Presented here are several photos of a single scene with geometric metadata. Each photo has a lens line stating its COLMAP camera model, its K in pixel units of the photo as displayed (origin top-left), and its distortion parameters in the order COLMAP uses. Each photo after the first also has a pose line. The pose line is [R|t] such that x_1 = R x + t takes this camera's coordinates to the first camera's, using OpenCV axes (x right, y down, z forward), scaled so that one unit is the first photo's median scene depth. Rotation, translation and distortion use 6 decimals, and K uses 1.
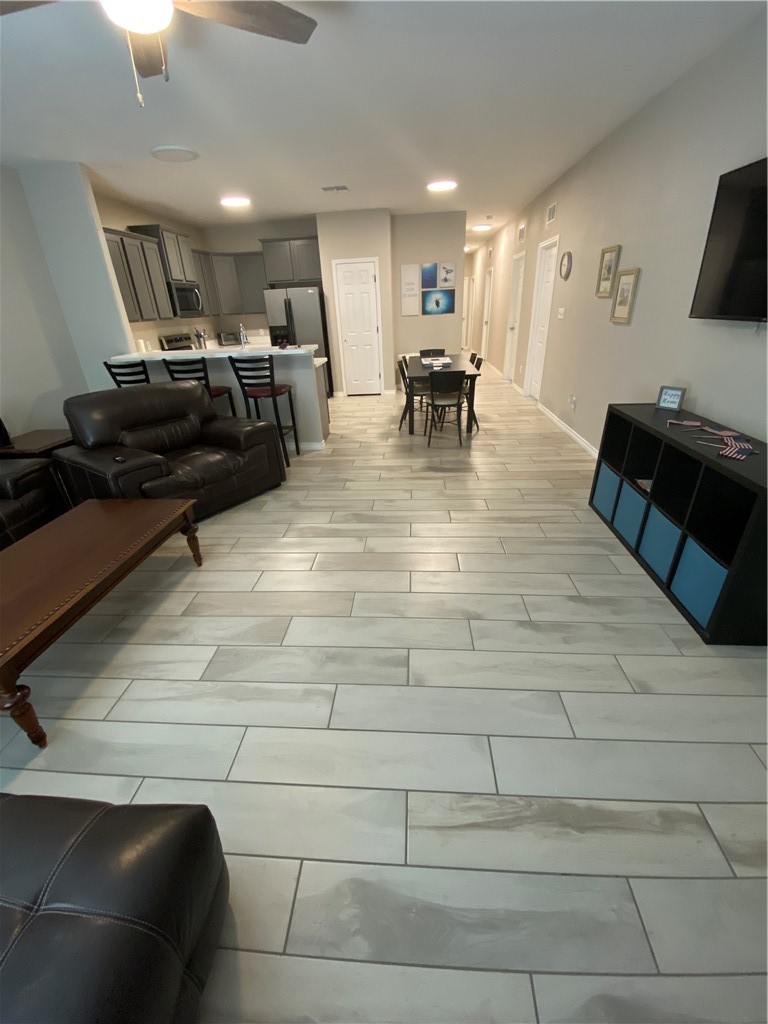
lens RADIAL K [[416.5, 0, 383.4], [0, 416.5, 509.2], [0, 0, 1]] dist [0.002736, -0.000016]
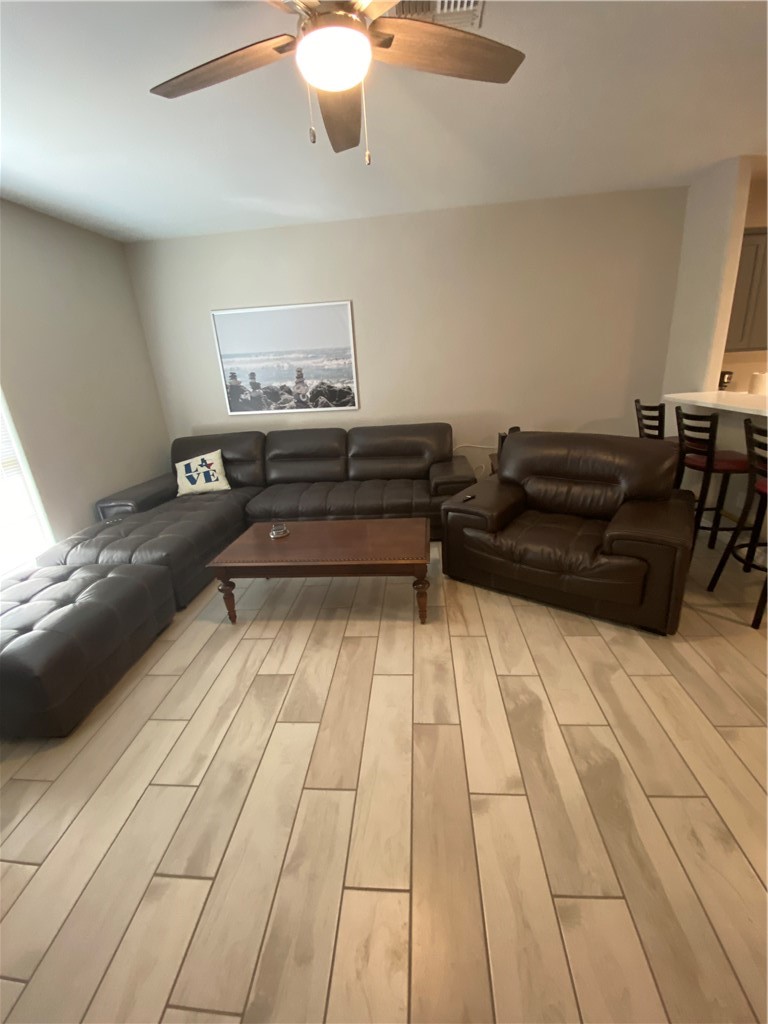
lens RADIAL K [[416.5, 0, 383.4], [0, 416.5, 509.2], [0, 0, 1]] dist [0.002736, -0.000016]
pose [[-0.011485, 0.366312, -0.930421, 0.360411], [-0.379830, 0.859141, 0.342937, -0.398232], [0.924985, 0.357340, 0.129269, 0.752824]]
